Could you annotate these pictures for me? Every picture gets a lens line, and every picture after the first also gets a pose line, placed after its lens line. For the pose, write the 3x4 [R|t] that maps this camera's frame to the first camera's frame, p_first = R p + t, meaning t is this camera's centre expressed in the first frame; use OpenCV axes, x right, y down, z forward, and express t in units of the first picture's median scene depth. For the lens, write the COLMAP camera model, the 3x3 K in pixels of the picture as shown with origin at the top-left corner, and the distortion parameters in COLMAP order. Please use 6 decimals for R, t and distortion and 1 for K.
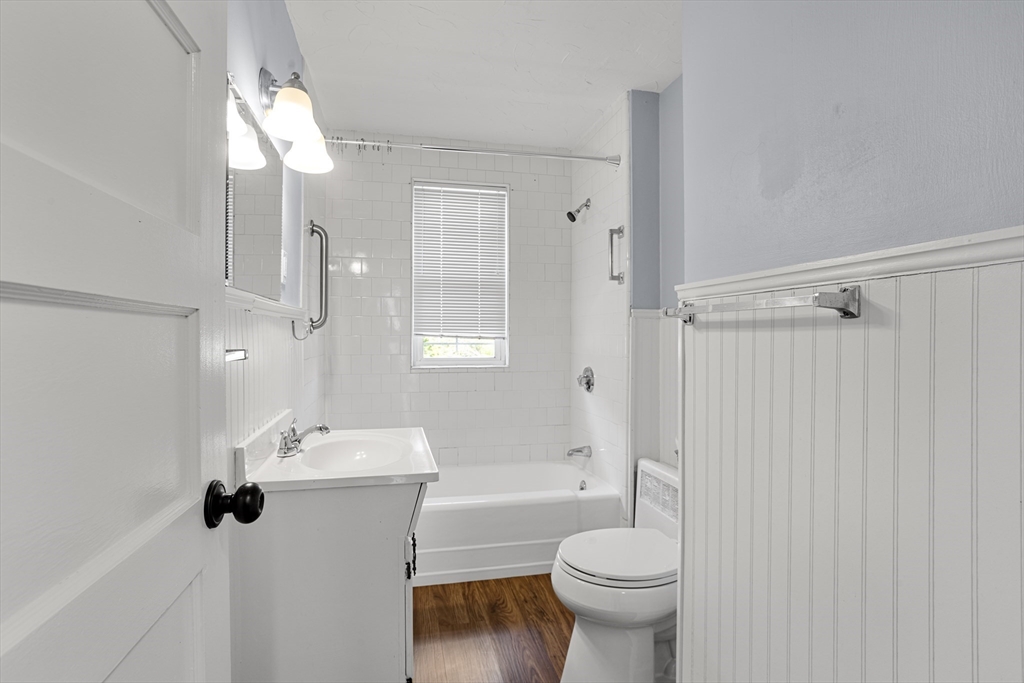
lens RADIAL K [[503.8, 0, 510.0], [0, 503.8, 339.0], [0, 0, 1]] dist [-0.046580, 0.024822]
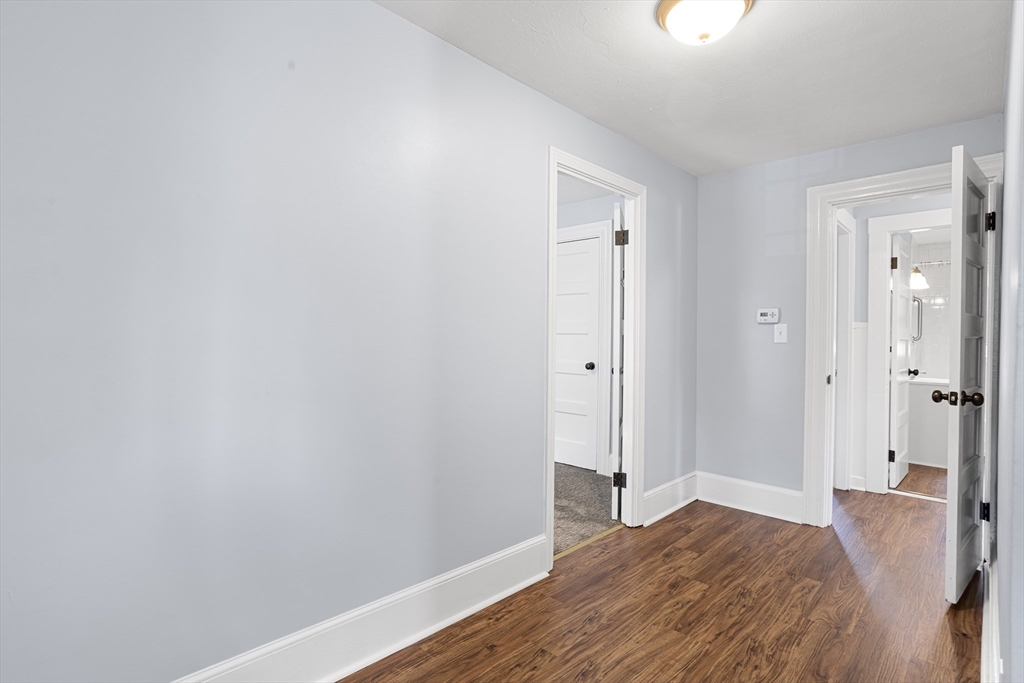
lens RADIAL K [[503.8, 0, 502.6], [0, 503.8, 347.7], [0, 0, 1]] dist [-0.046580, 0.024822]
pose [[0.527313, 0.006610, -0.849646, 0.586141], [-0.004950, 0.999977, 0.004707, 0.010002], [0.849657, 0.001724, 0.527333, -1.962512]]
